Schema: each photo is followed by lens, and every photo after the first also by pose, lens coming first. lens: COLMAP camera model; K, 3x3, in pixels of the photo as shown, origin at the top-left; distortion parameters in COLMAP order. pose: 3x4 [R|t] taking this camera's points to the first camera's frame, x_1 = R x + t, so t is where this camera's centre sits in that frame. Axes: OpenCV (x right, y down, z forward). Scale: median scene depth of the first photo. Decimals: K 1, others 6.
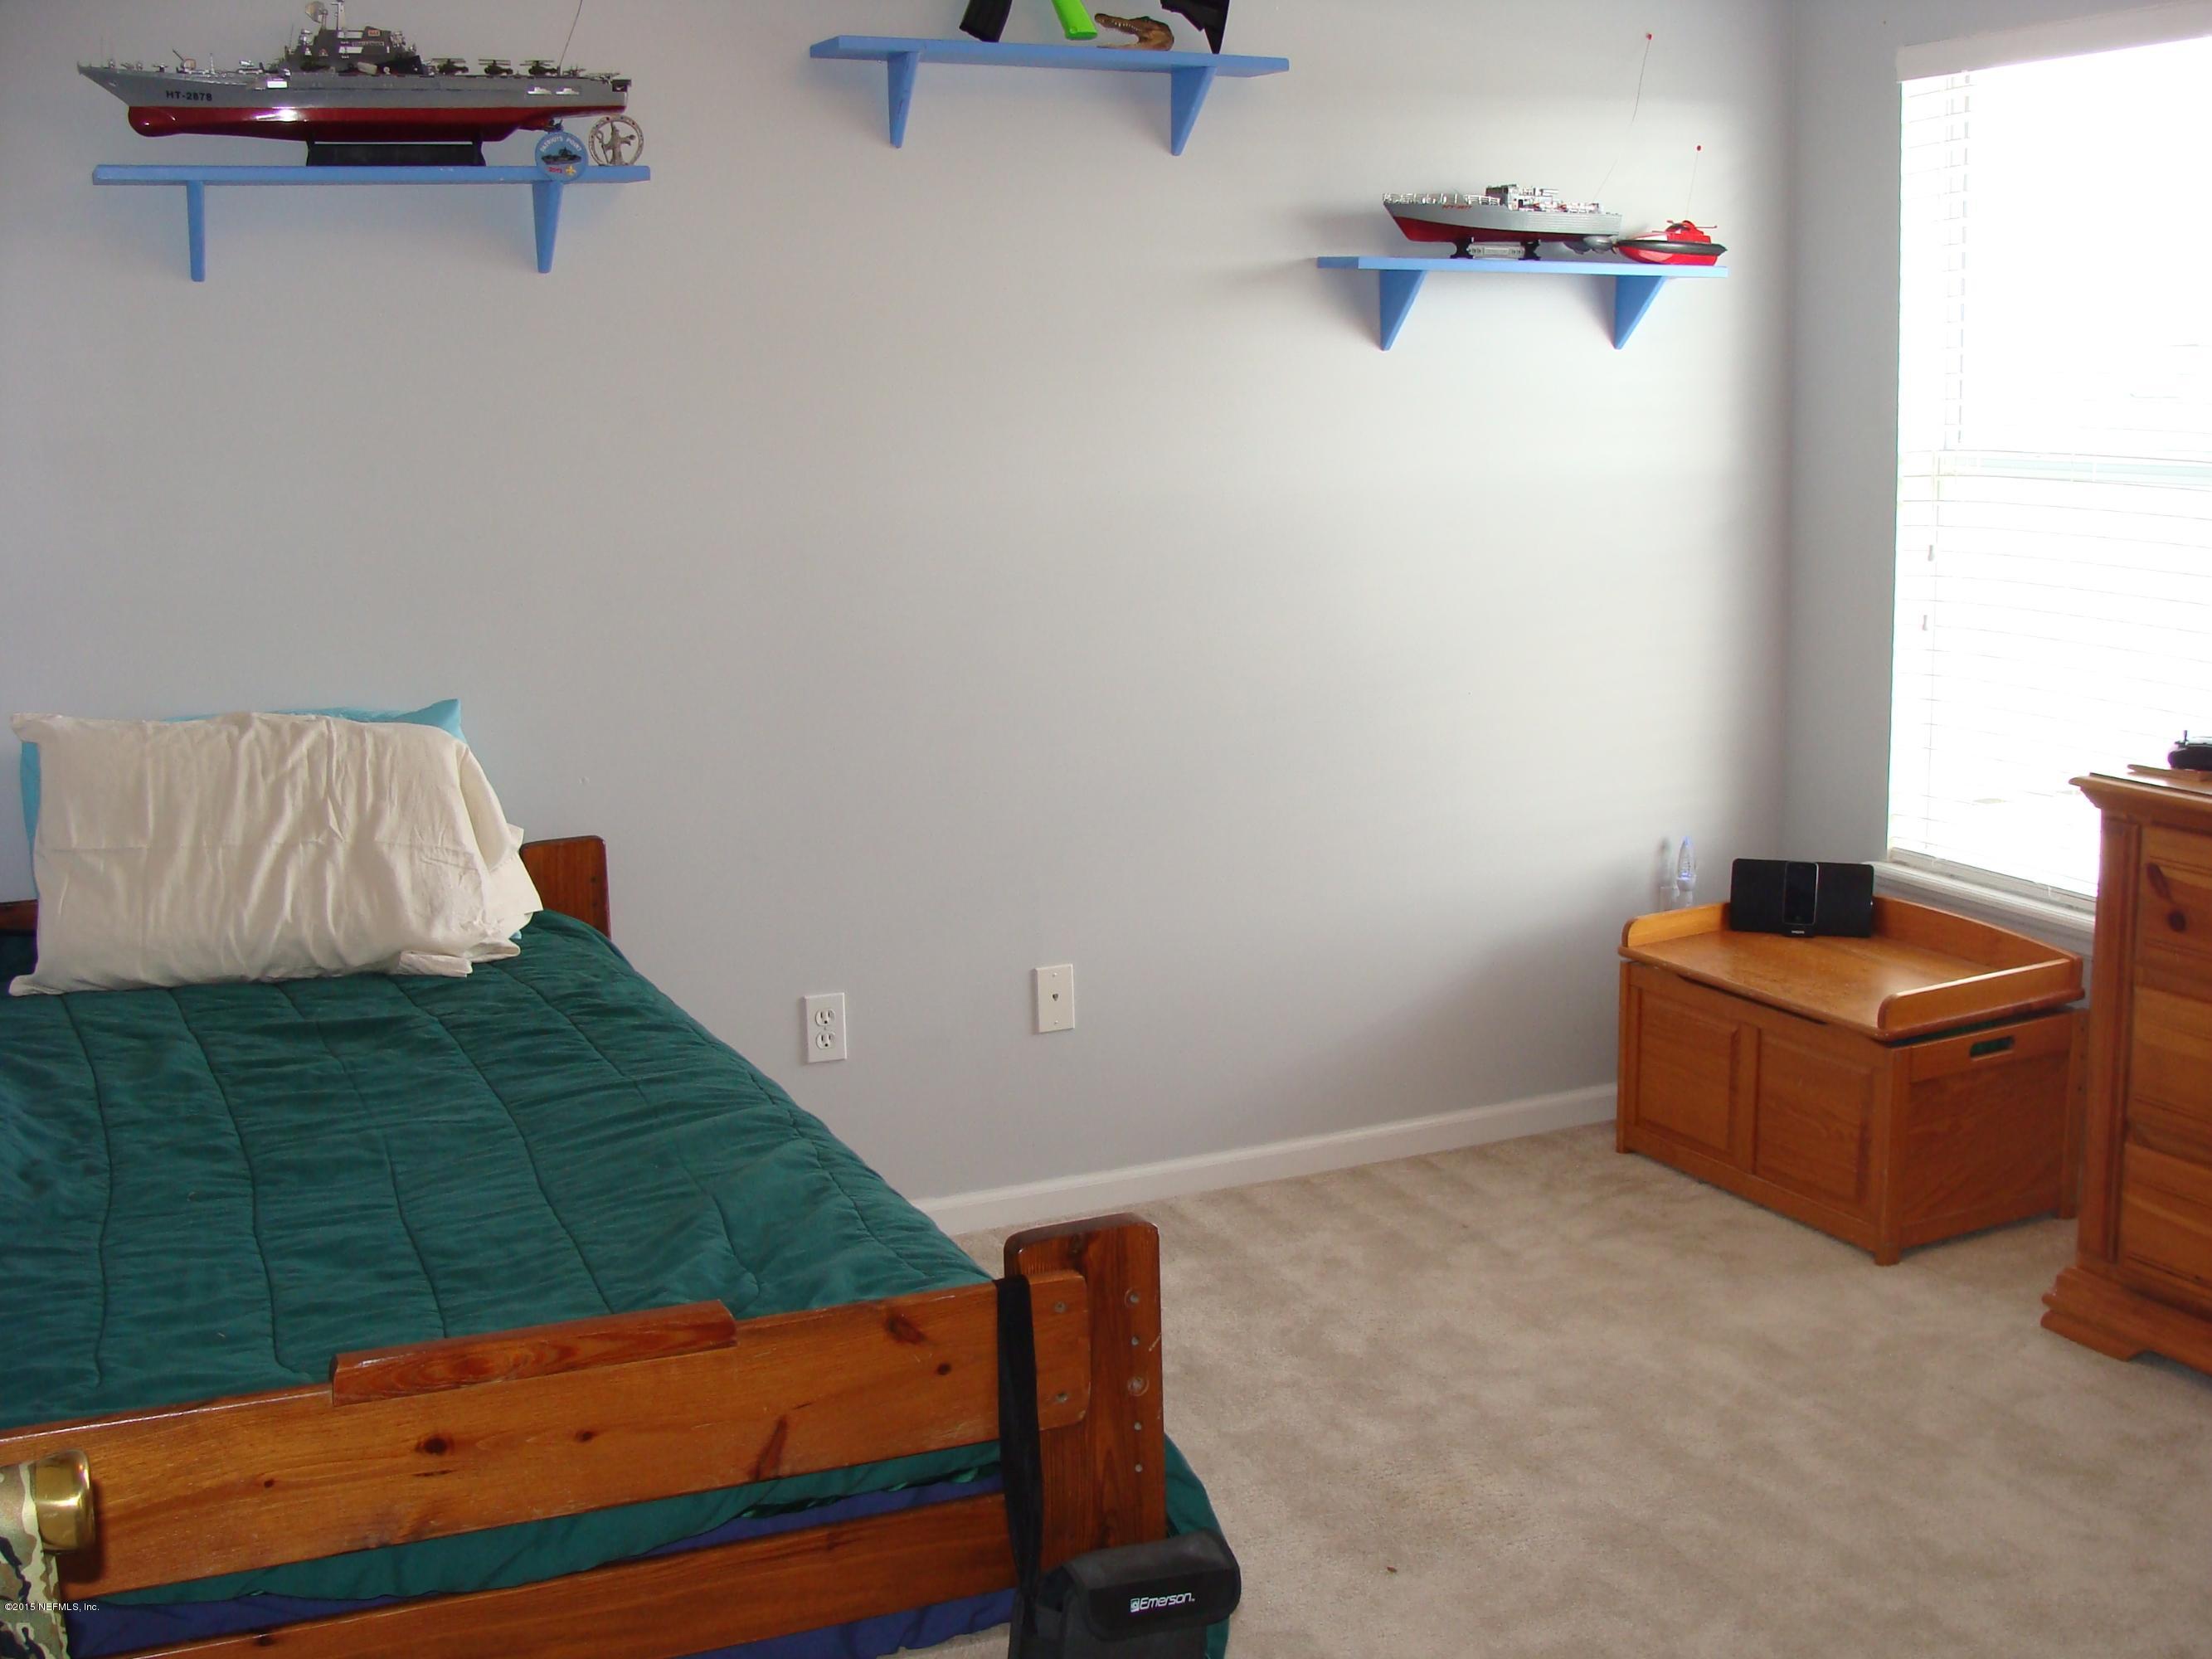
lens RADIAL K [[2483.4, 0, 1116.4], [0, 2483.4, 843.3], [0, 0, 1]] dist [-0.172150, 0.195087]
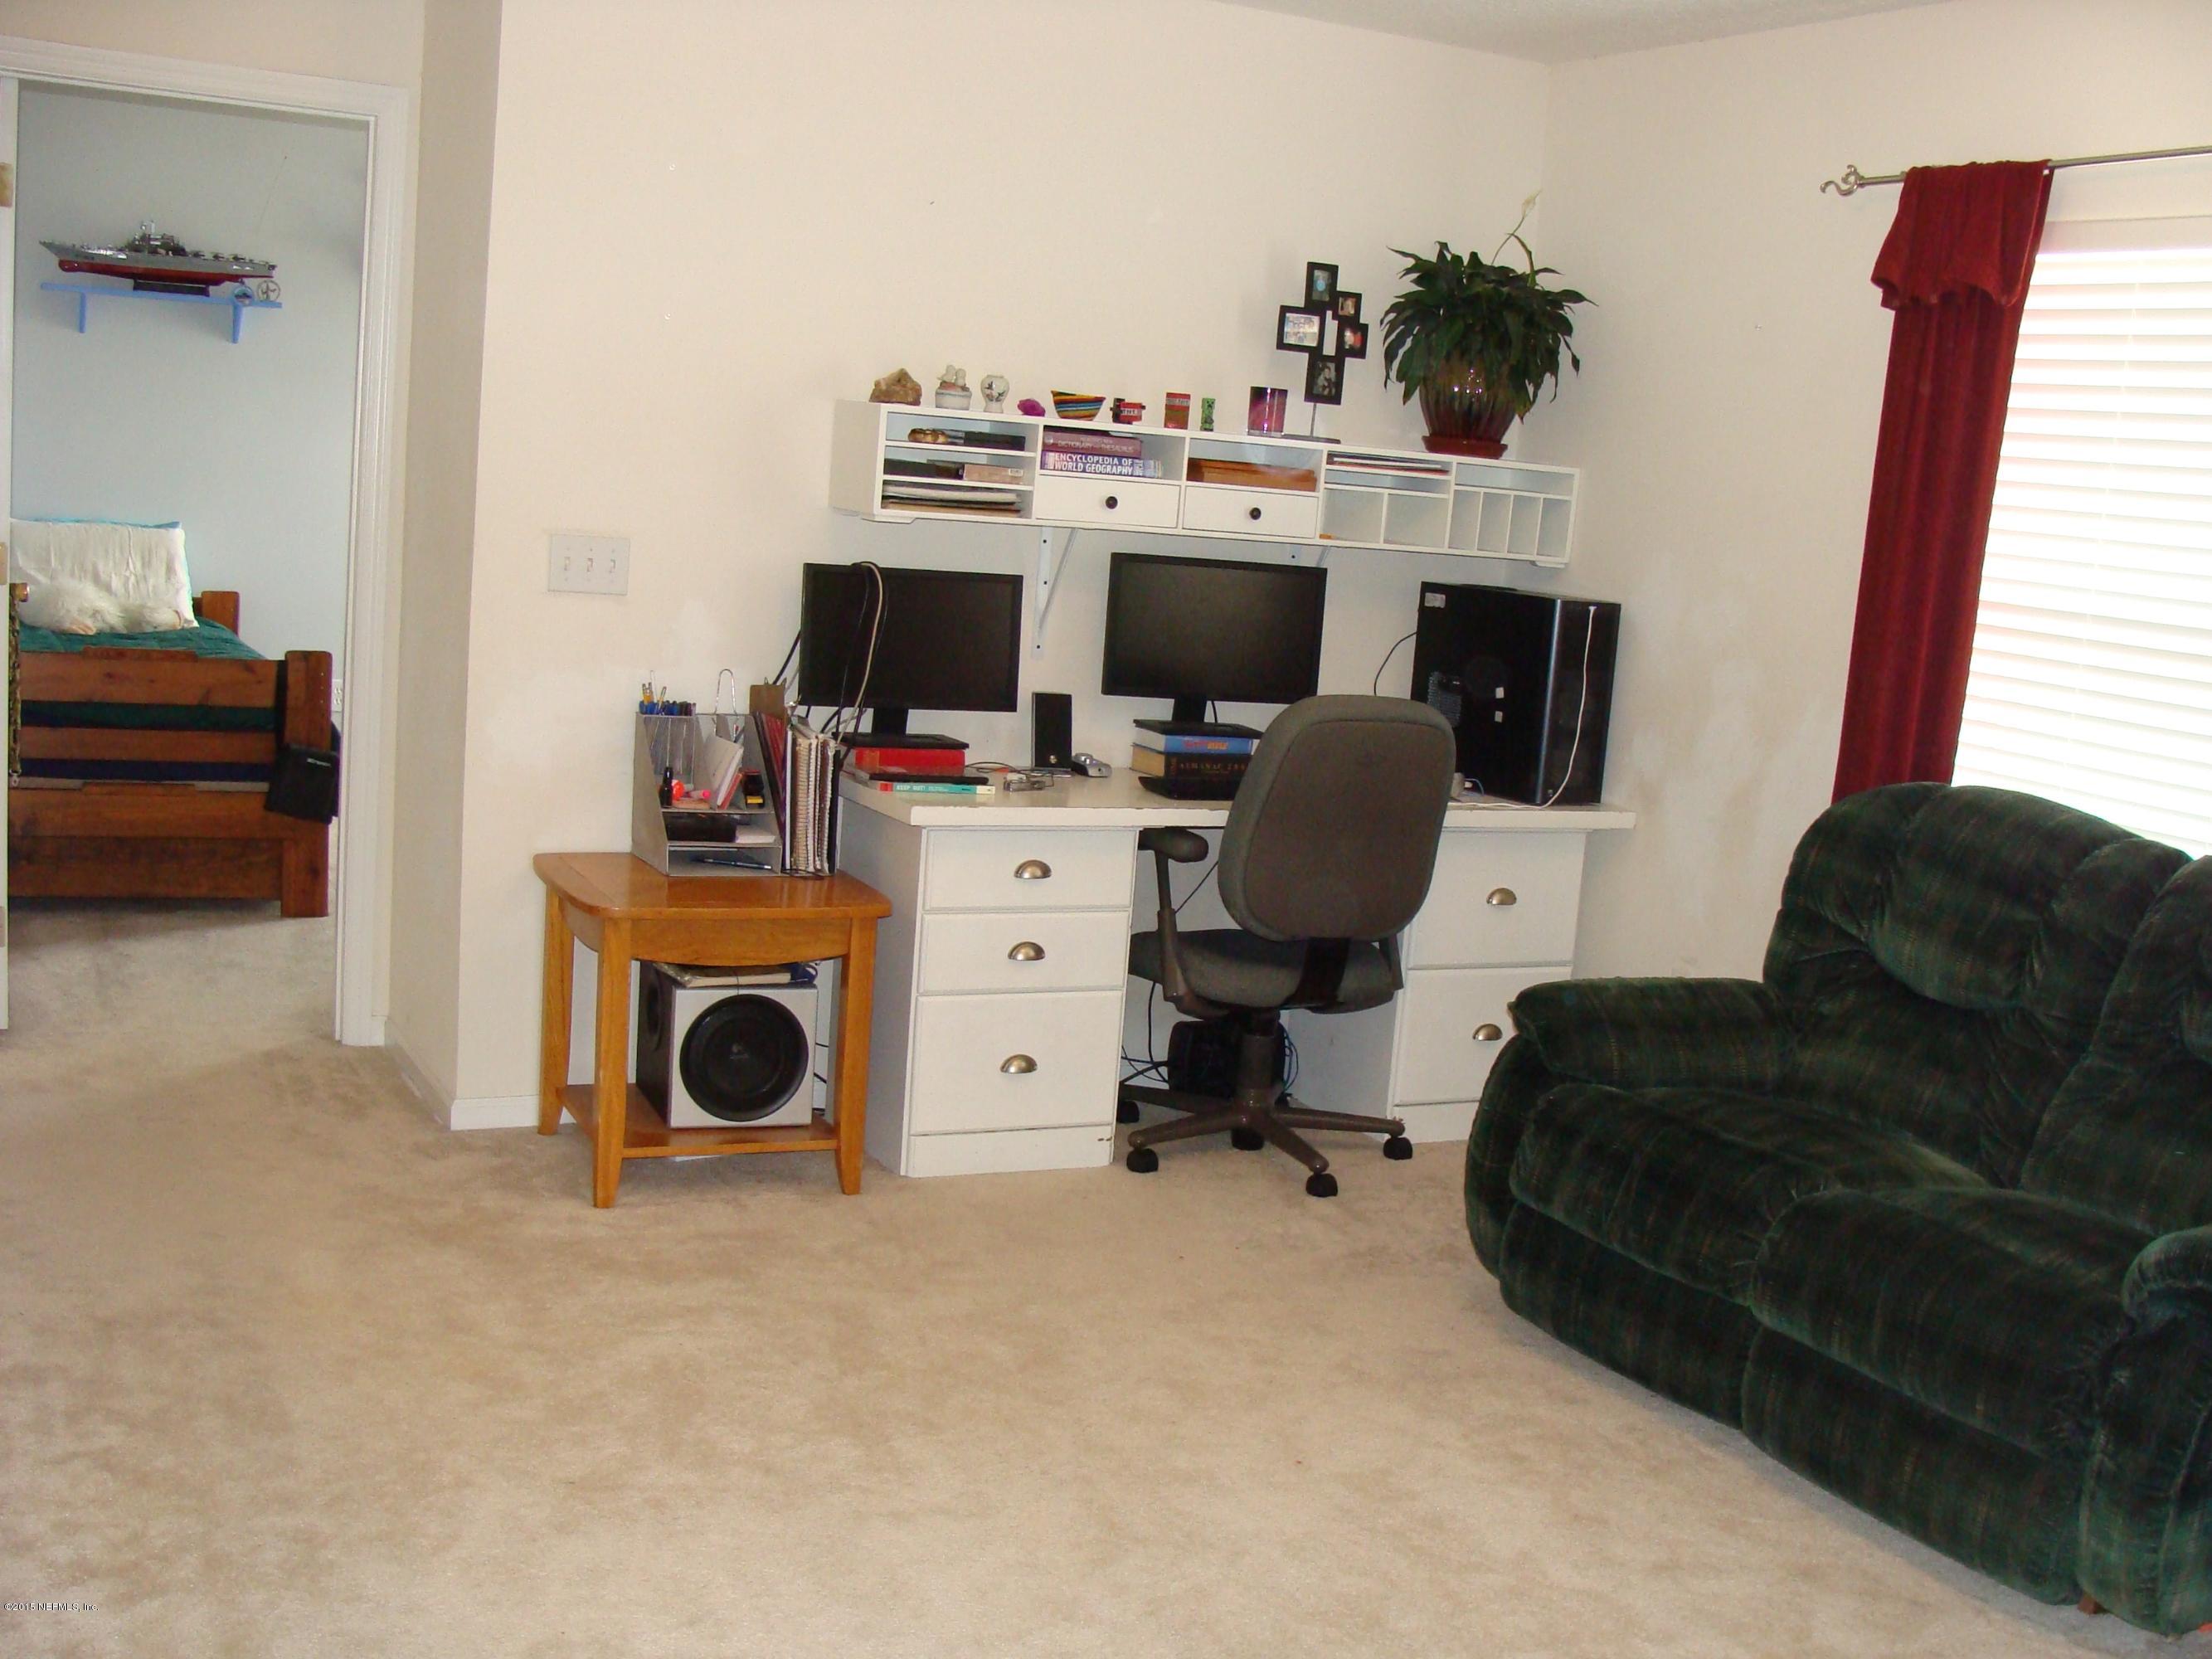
lens RADIAL K [[2499.0, 0, 1105.6], [0, 2499.0, 892.1], [0, 0, 1]] dist [-0.202957, 0.299387]
pose [[0.994423, 0.092707, 0.050275, 0.548315], [-0.092185, 0.995662, -0.012611, 0.250453], [-0.051226, 0.007906, 0.998656, -1.414373]]
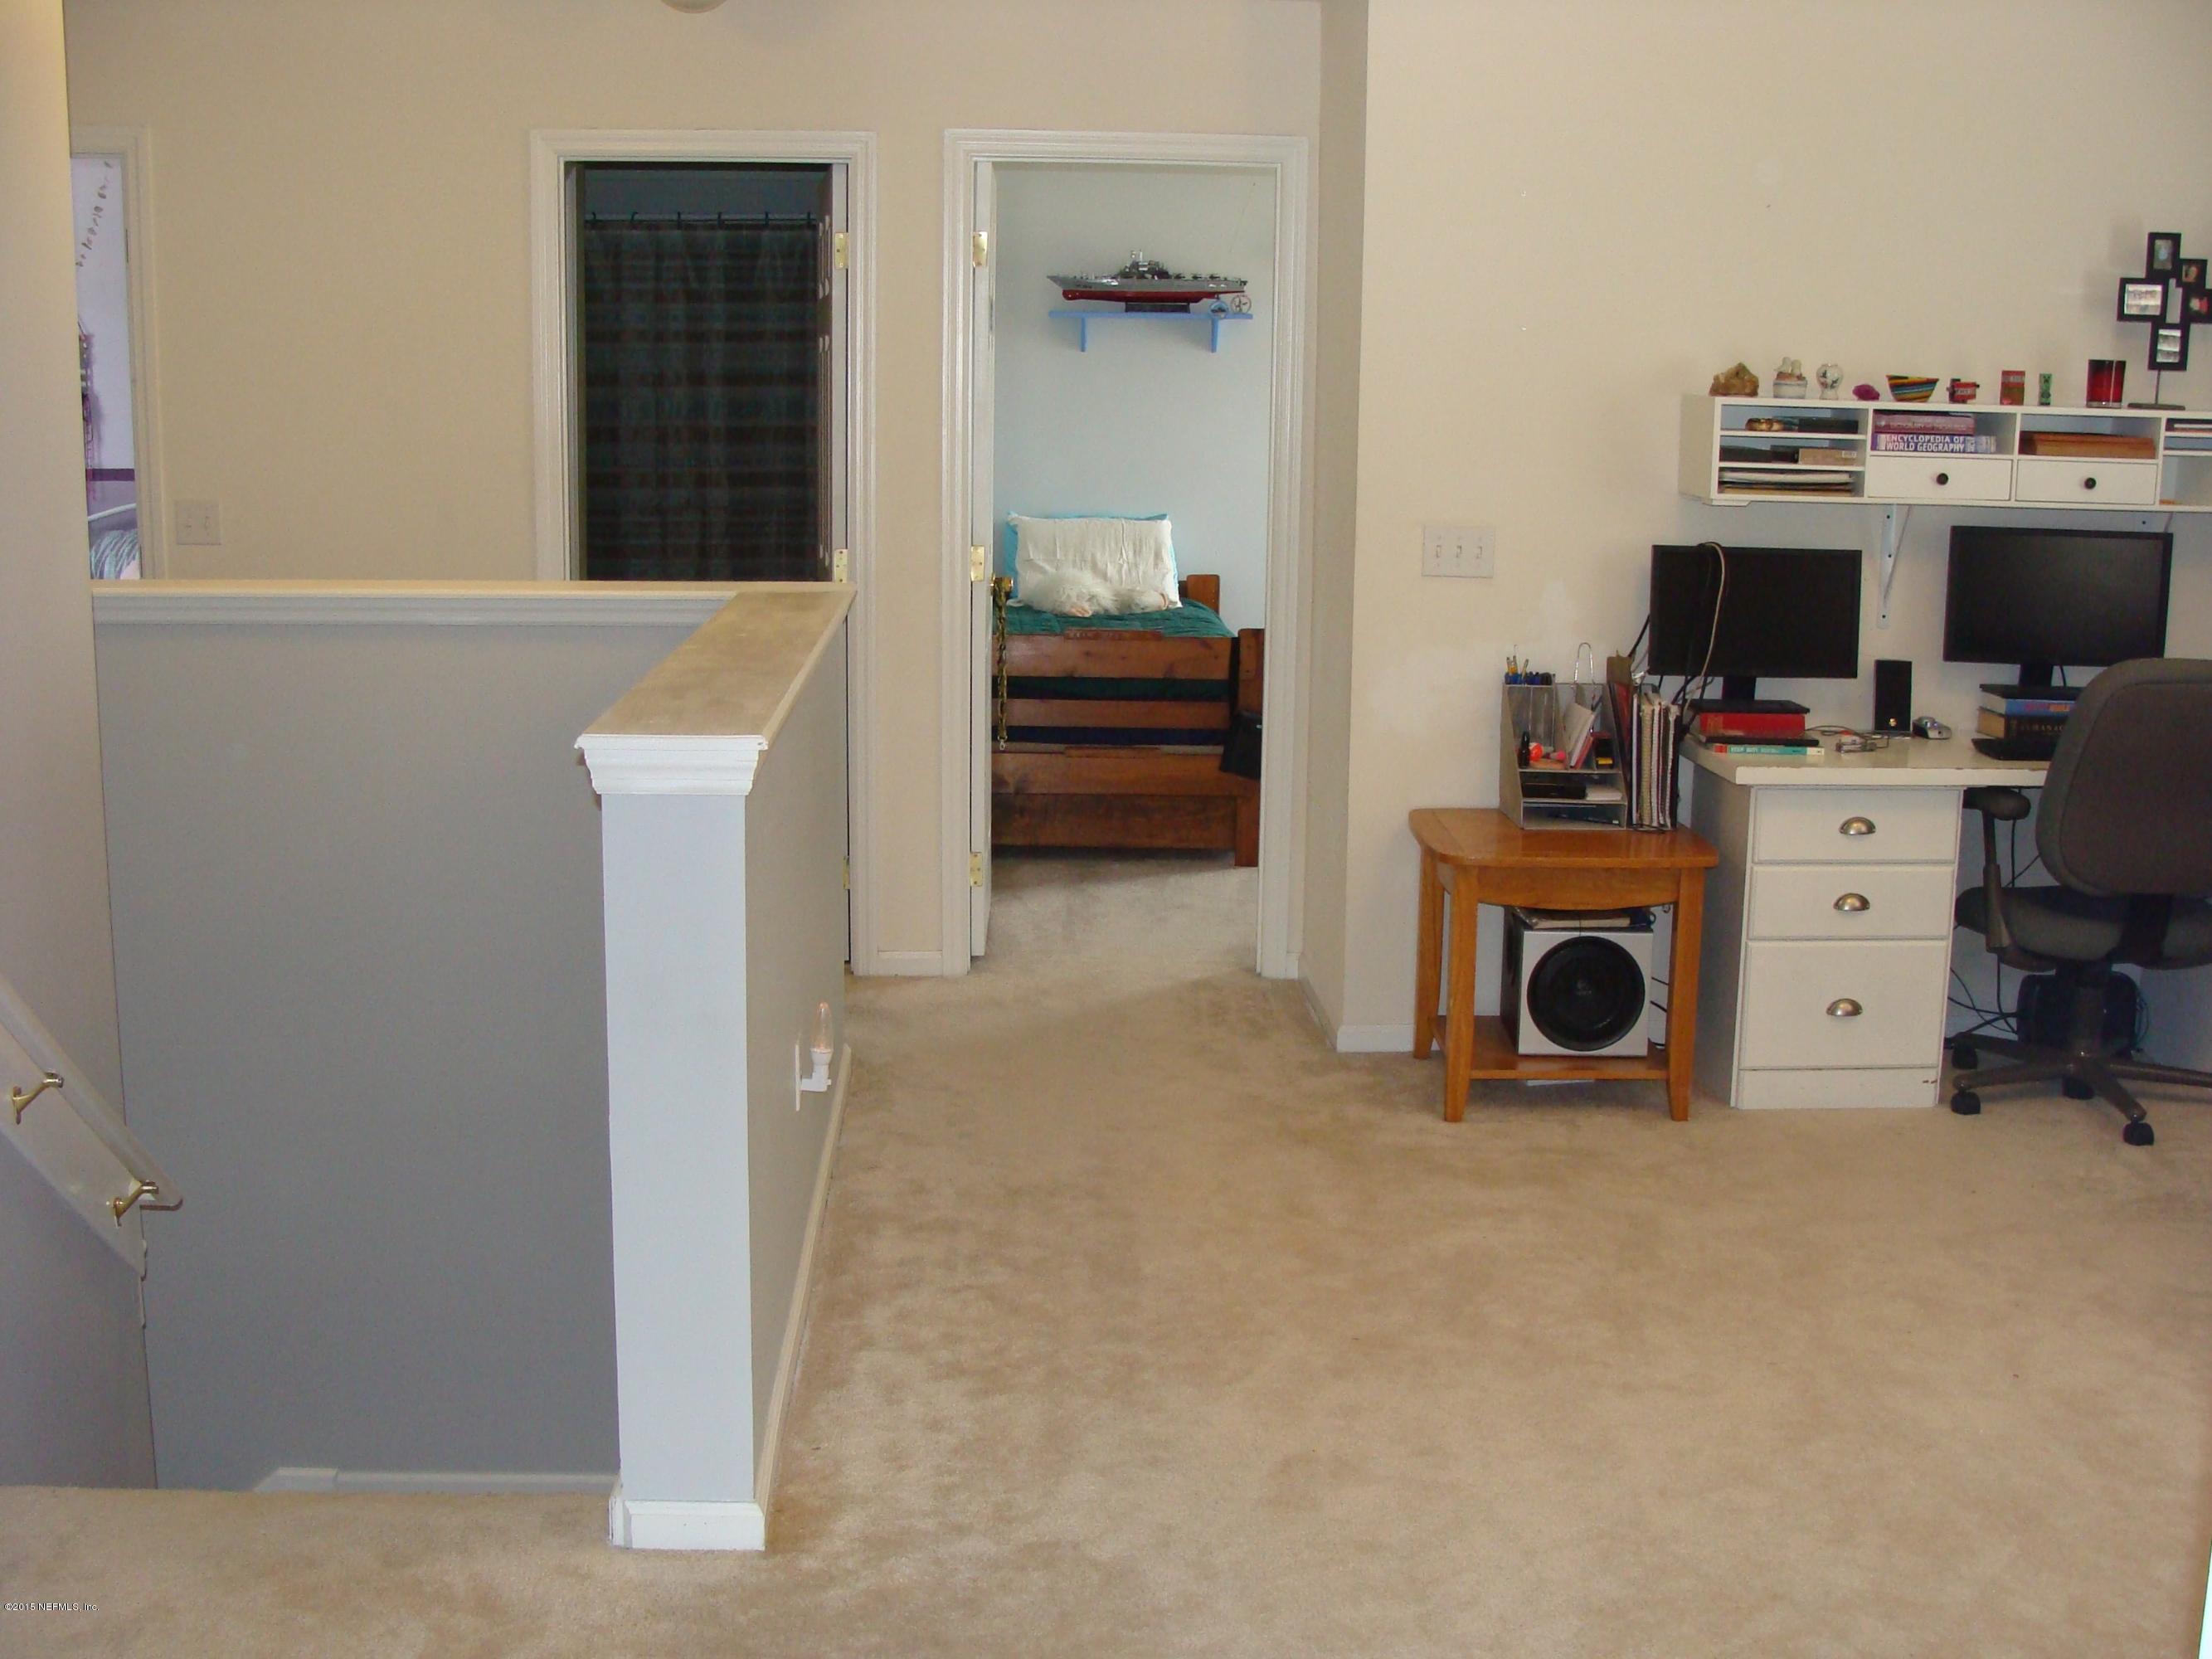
lens RADIAL K [[2483.4, 0, 1116.4], [0, 2483.4, 843.3], [0, 0, 1]] dist [-0.172150, 0.195087]
pose [[0.929107, 0.101924, -0.355488, 0.687117], [-0.100224, 0.994693, 0.023248, 0.244781], [0.355971, 0.014028, 0.934392, -1.546689]]
